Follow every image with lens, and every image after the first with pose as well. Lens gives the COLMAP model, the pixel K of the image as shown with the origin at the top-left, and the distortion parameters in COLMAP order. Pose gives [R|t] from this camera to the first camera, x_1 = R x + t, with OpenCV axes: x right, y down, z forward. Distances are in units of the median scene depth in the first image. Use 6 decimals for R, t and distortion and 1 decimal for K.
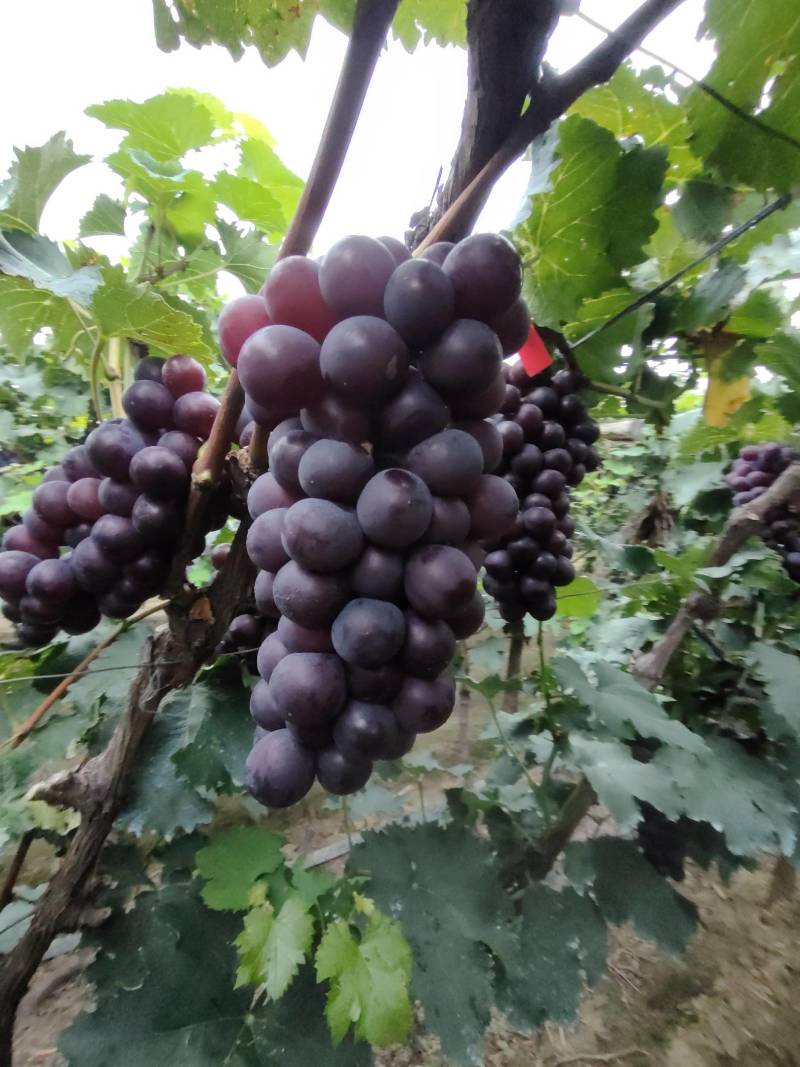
lens RADIAL K [[475.7, 0, 400.2], [0, 475.7, 531.8], [0, 0, 1]] dist [-0.005314, -0.000084]
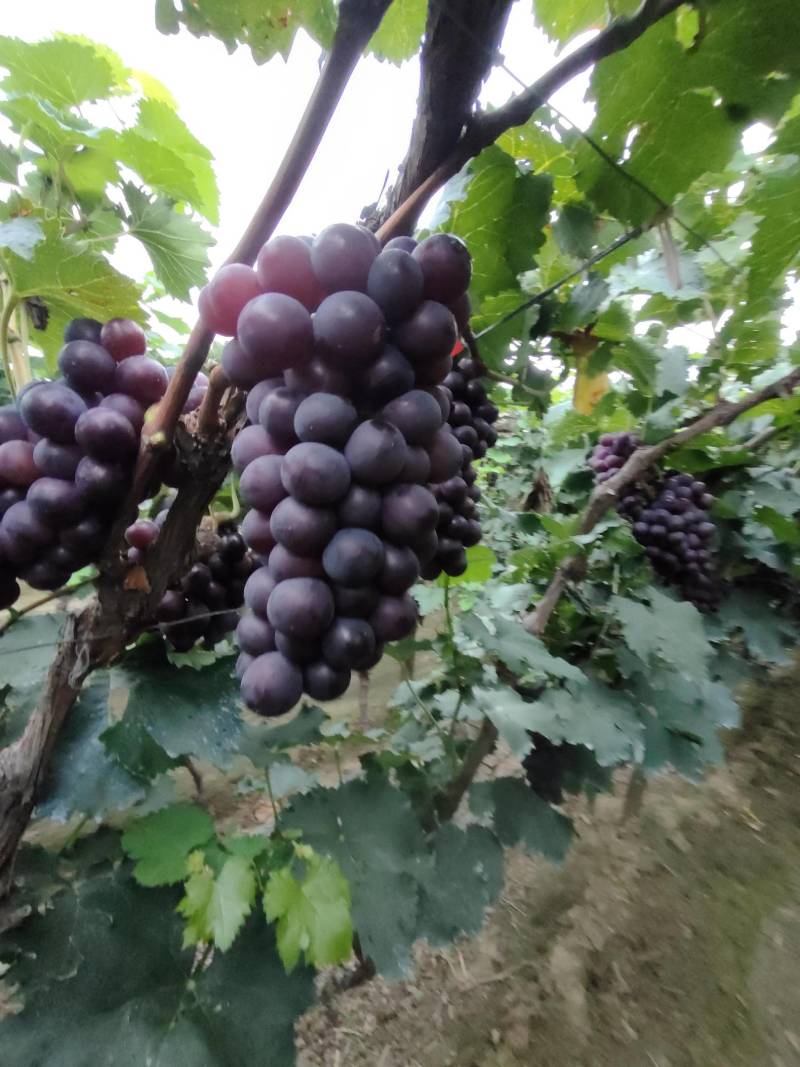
lens RADIAL K [[475.7, 0, 399.9], [0, 475.7, 535.9], [0, 0, 1]] dist [-0.005314, -0.000084]
pose [[0.972271, -0.031583, 0.231713, -0.095693], [0.025978, 0.999292, 0.027202, 0.053045], [-0.232408, -0.020429, 0.972404, -0.084984]]
